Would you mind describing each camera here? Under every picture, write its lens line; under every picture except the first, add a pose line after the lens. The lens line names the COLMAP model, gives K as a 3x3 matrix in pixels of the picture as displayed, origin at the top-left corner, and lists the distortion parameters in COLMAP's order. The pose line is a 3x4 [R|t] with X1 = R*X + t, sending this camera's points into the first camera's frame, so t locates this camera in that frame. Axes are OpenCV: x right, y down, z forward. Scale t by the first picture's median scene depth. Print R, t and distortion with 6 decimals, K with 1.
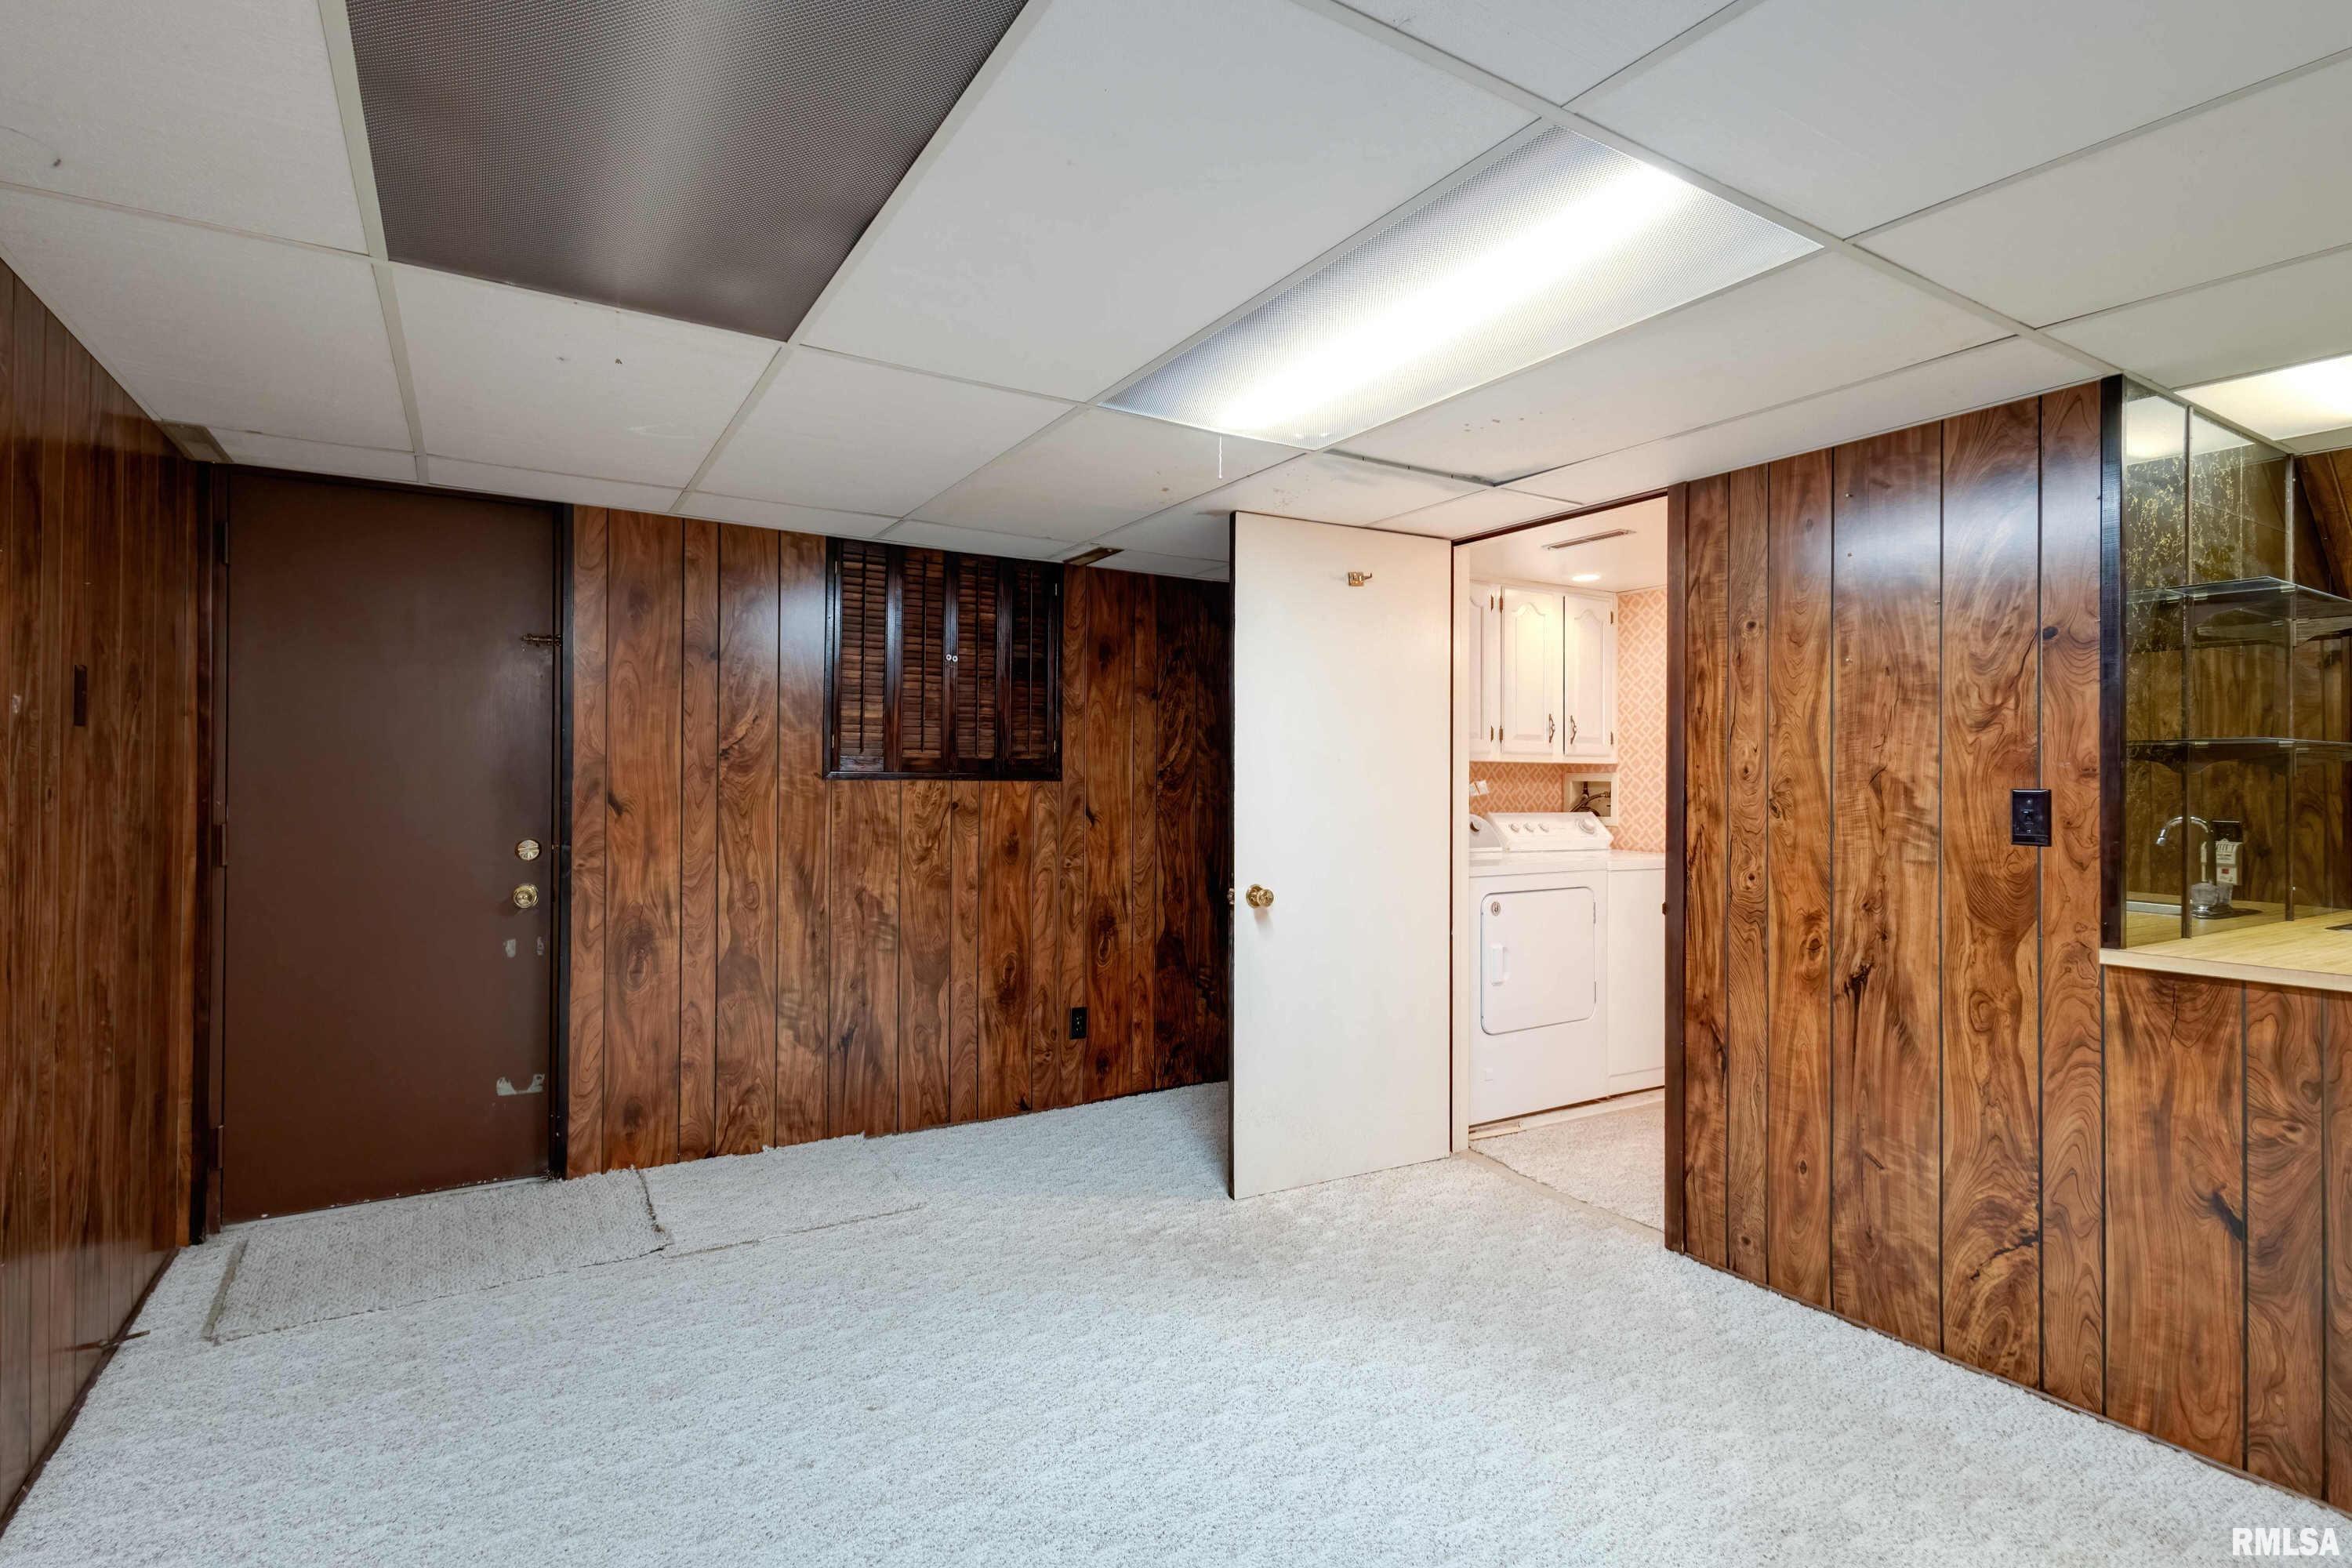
lens RADIAL K [[1080.9, 0, 1172.6], [0, 1080.9, 766.5], [0, 0, 1]] dist [0.000972, 0.000071]
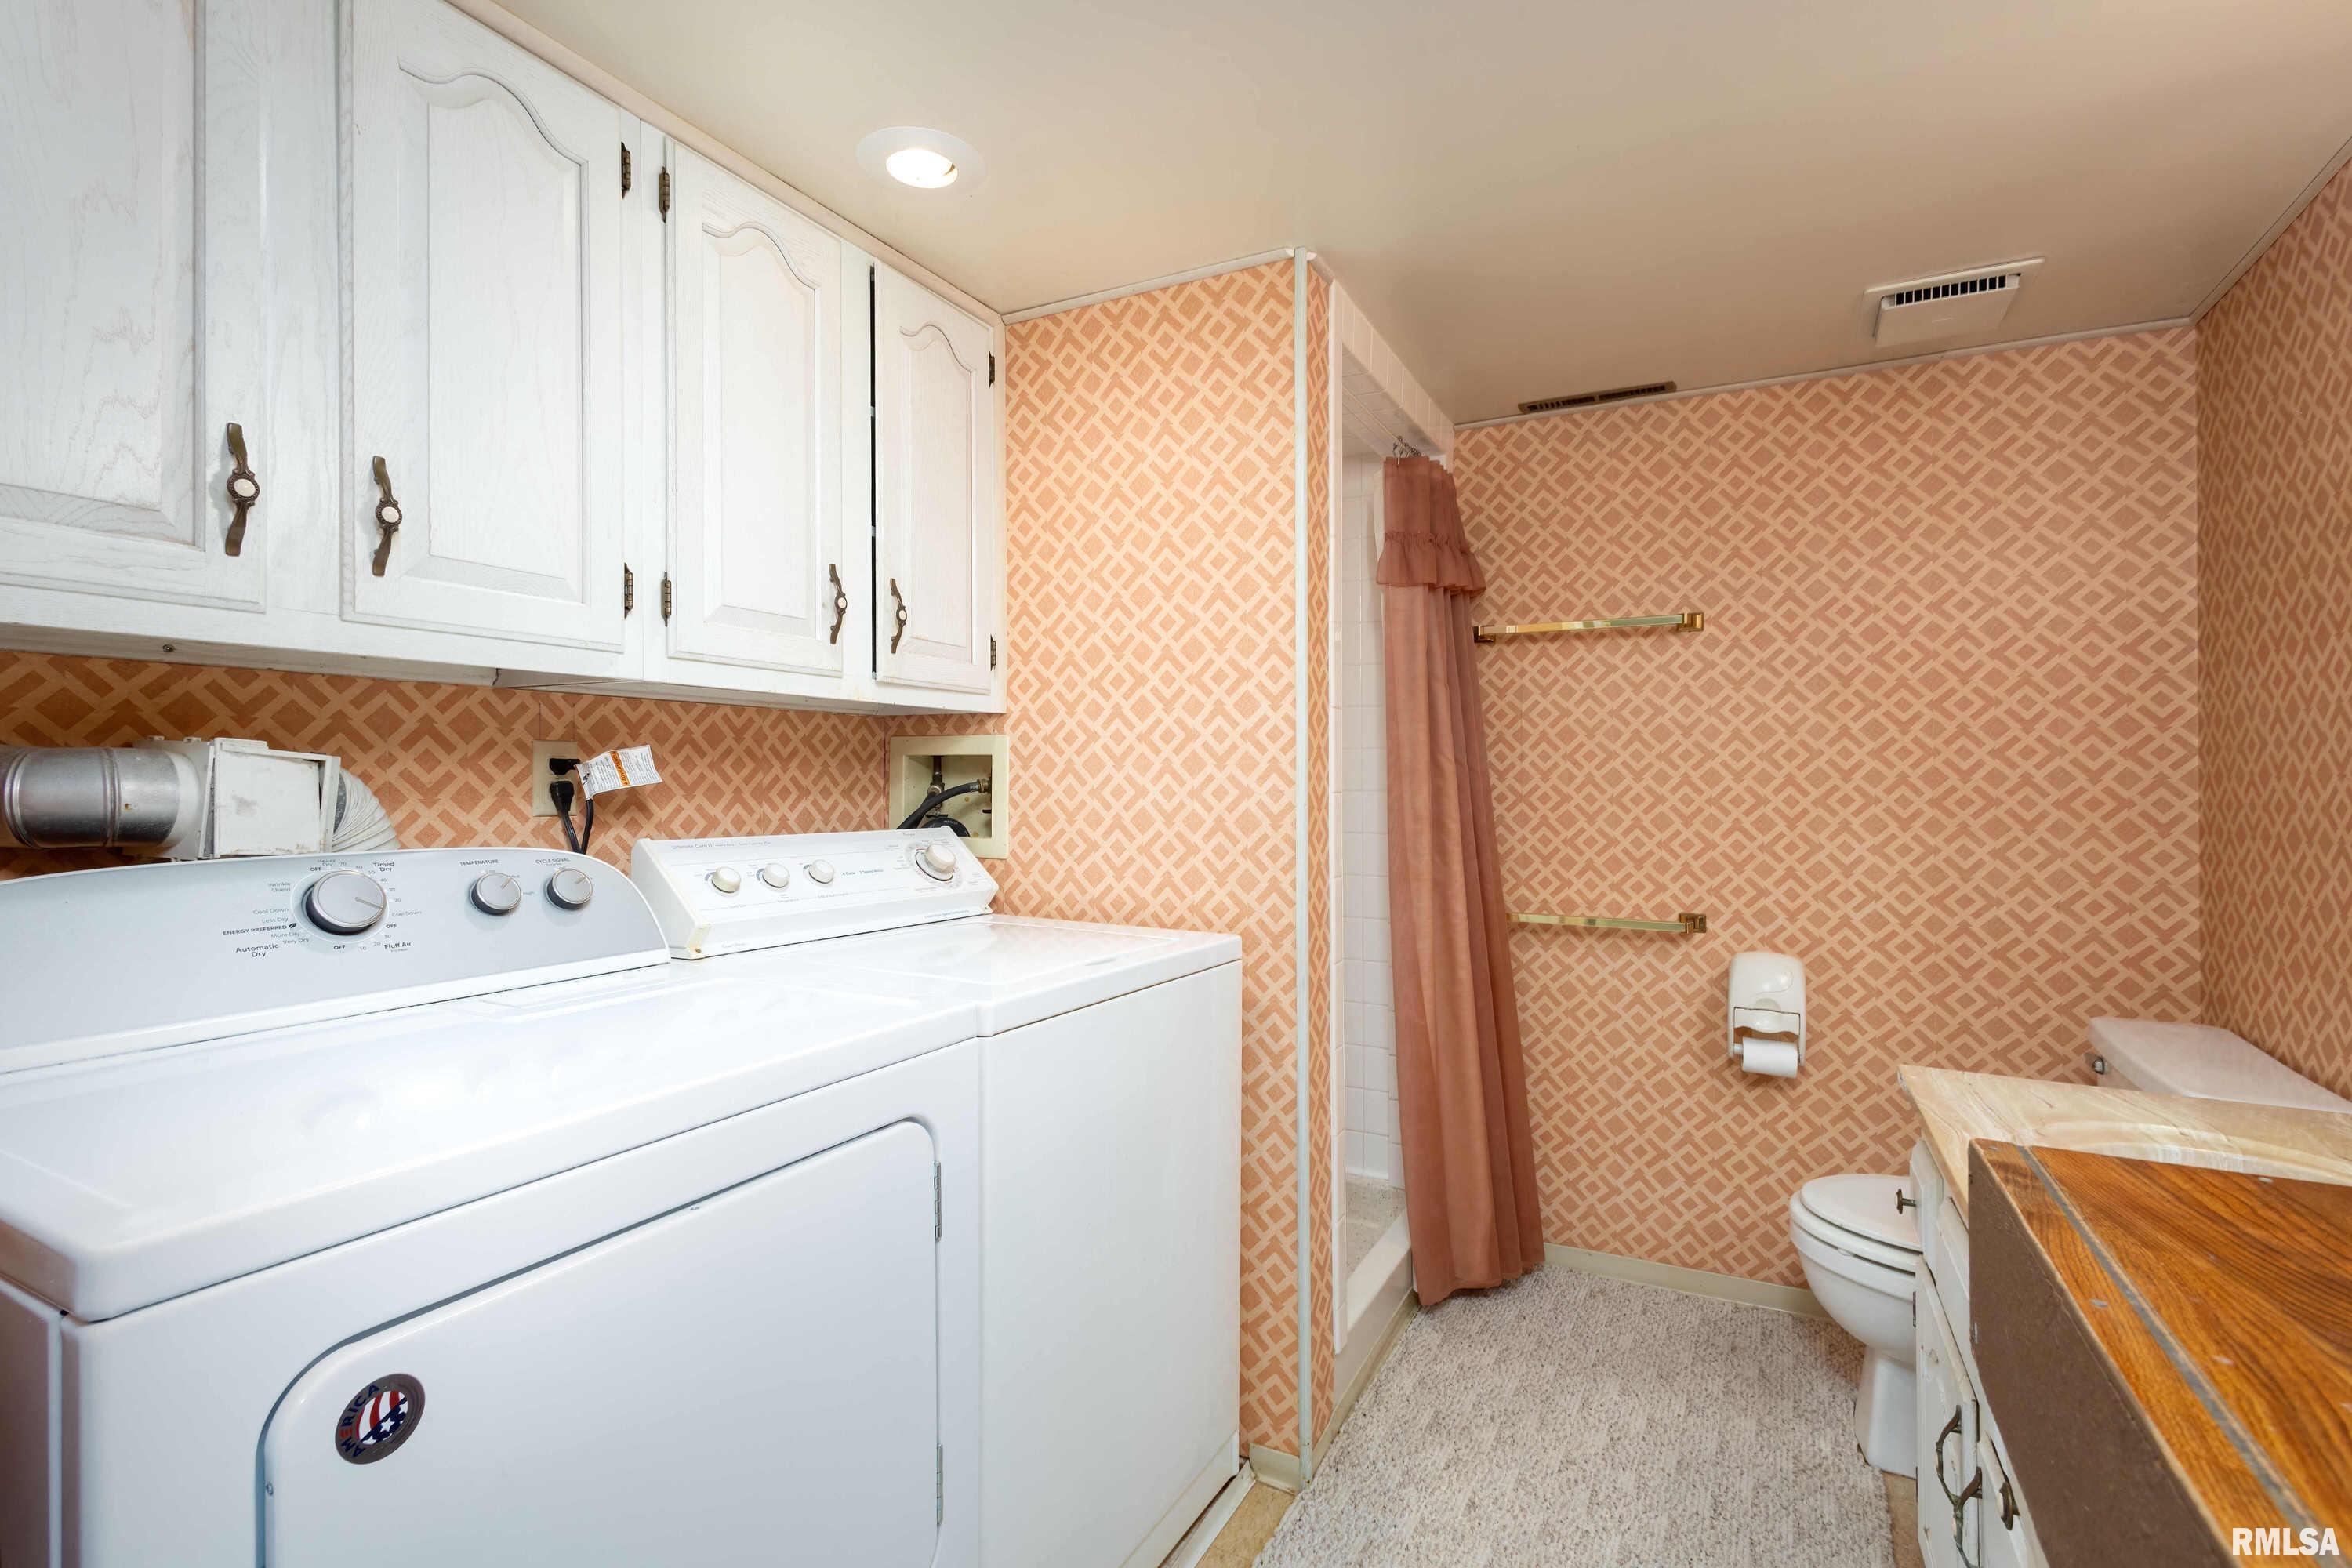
lens RADIAL K [[1085.4, 0, 1168.7], [0, 1085.4, 761.0], [0, 0, 1]] dist [0.001780, 0.000865]
pose [[0.858812, 0.002108, 0.512287, 0.250089], [0.003040, 0.999953, -0.009210, 0.021130], [-0.512282, 0.009467, 0.858765, 0.606012]]
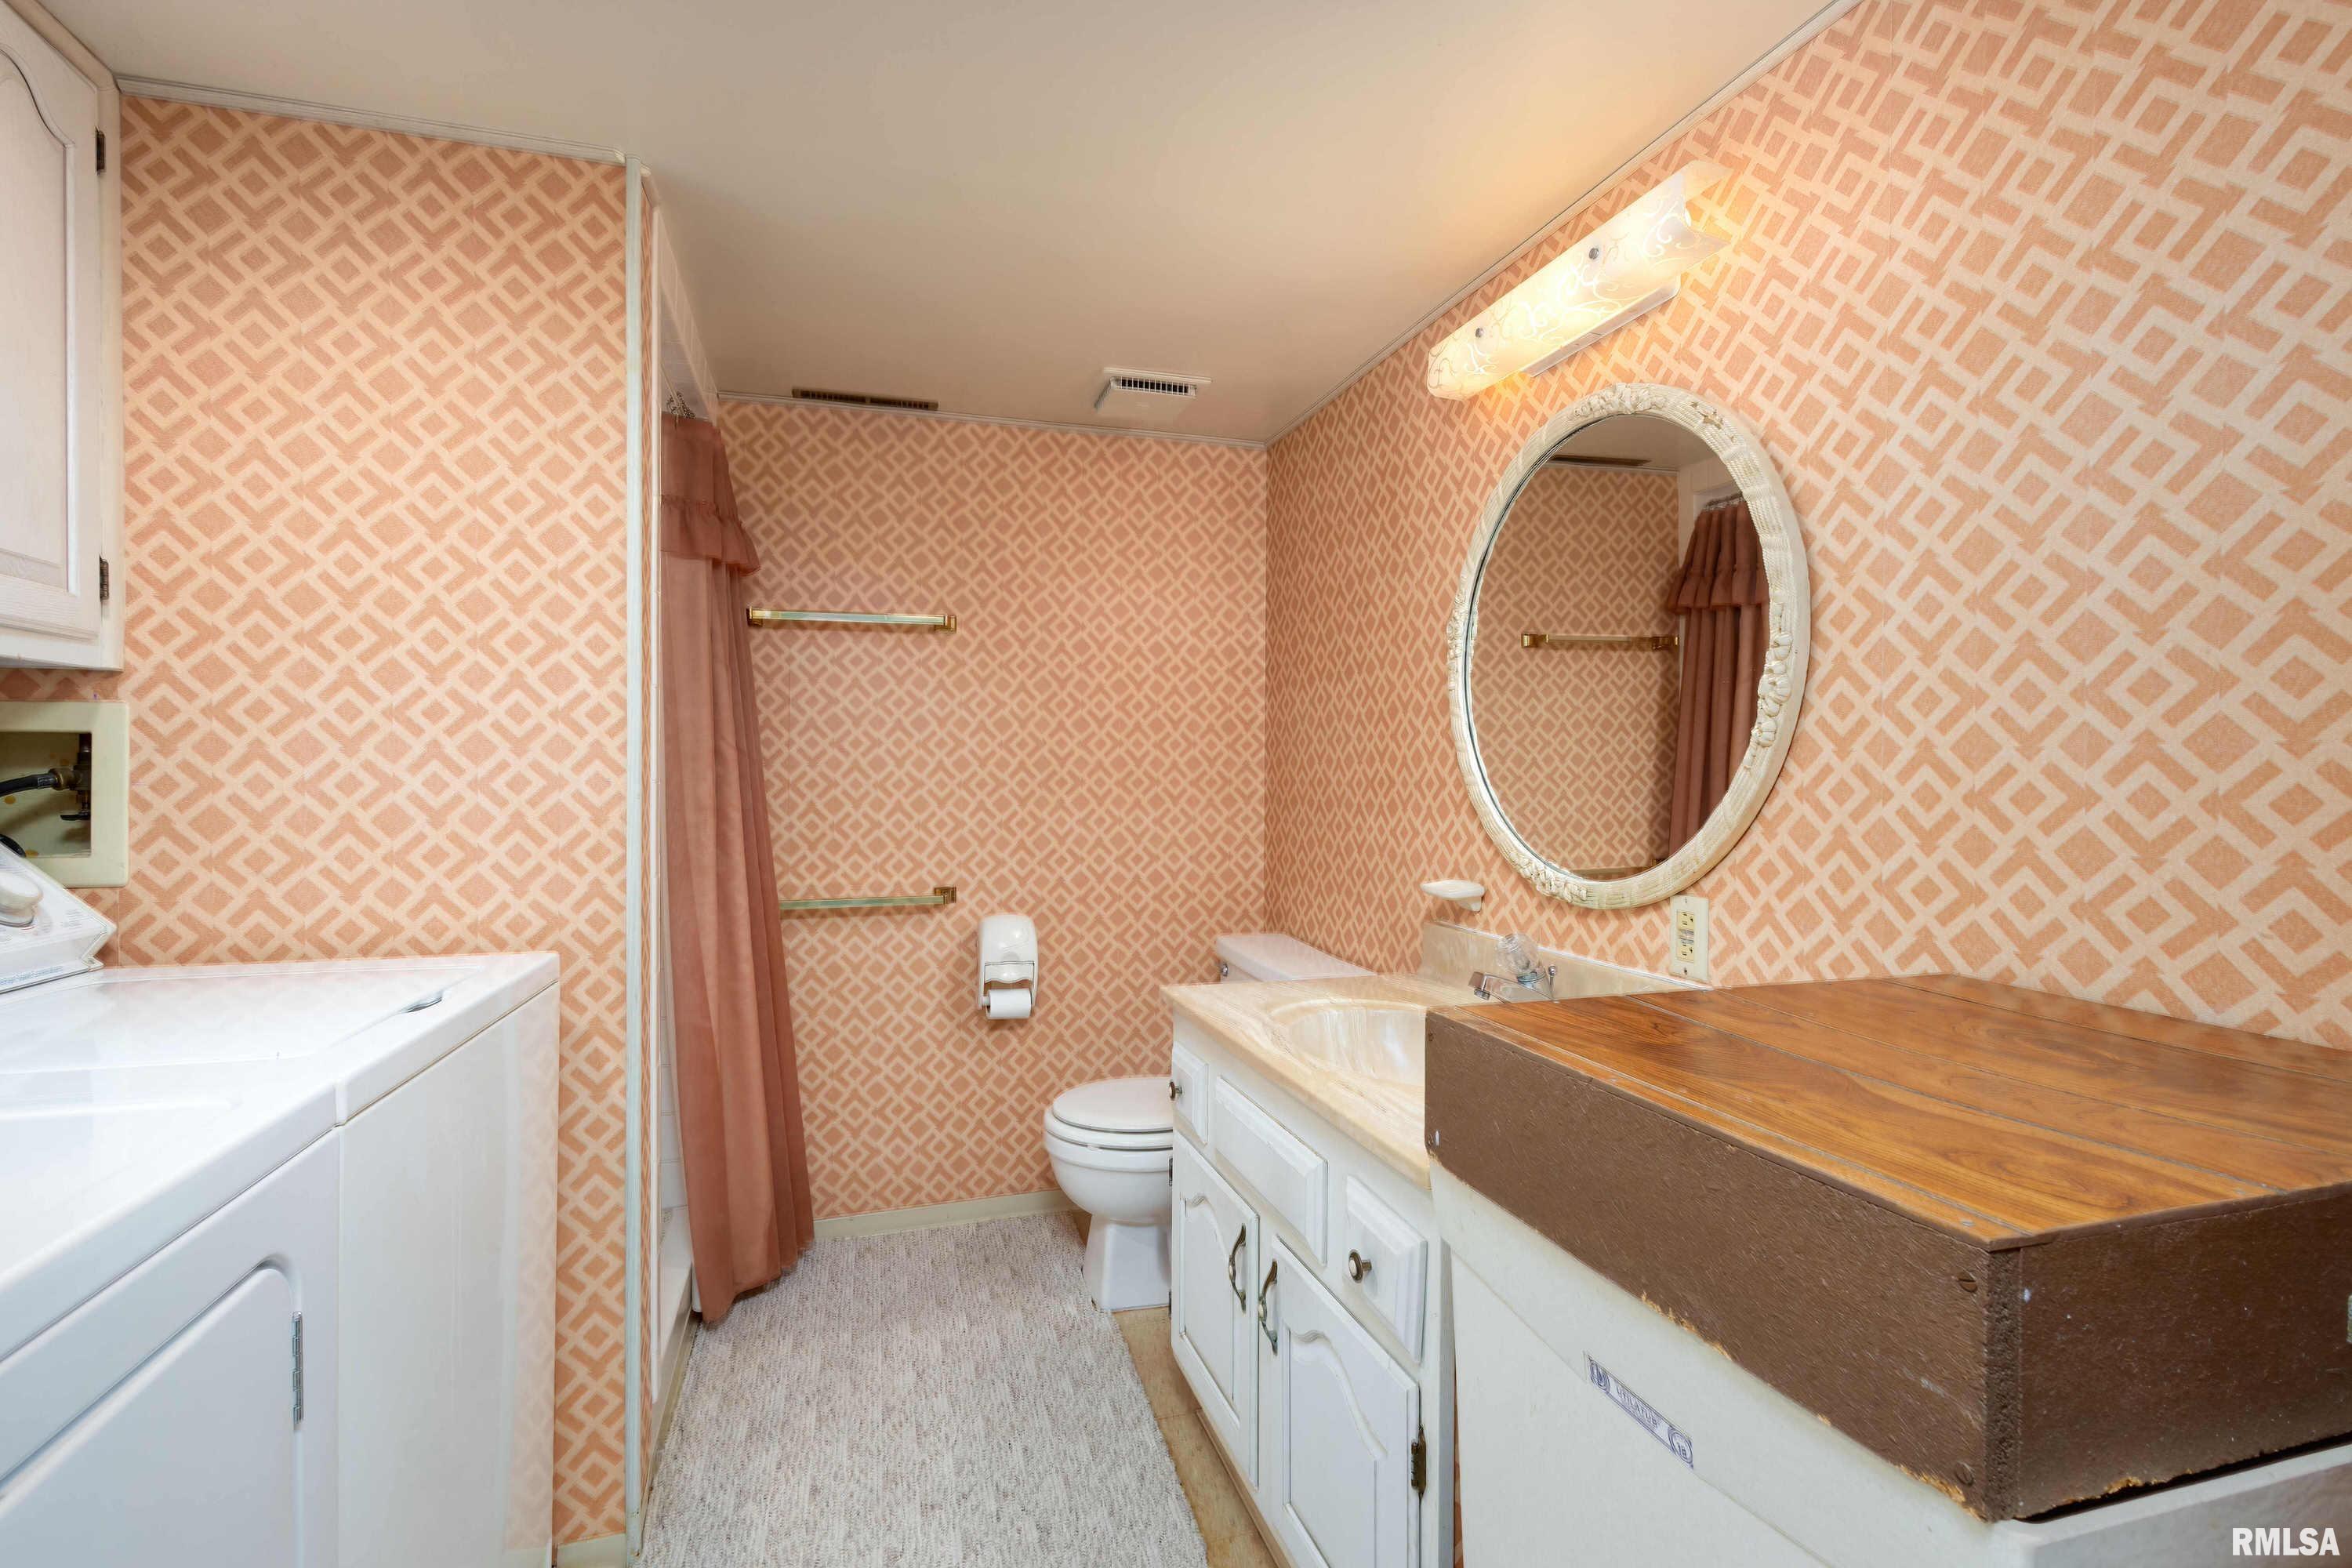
lens RADIAL K [[1080.9, 0, 1172.6], [0, 1080.9, 766.5], [0, 0, 1]] dist [0.000972, 0.000071]
pose [[0.252114, -0.008863, 0.967657, 0.204072], [-0.000146, 0.999958, 0.009197, 0.021111], [-0.967698, -0.002460, 0.252102, 0.664144]]
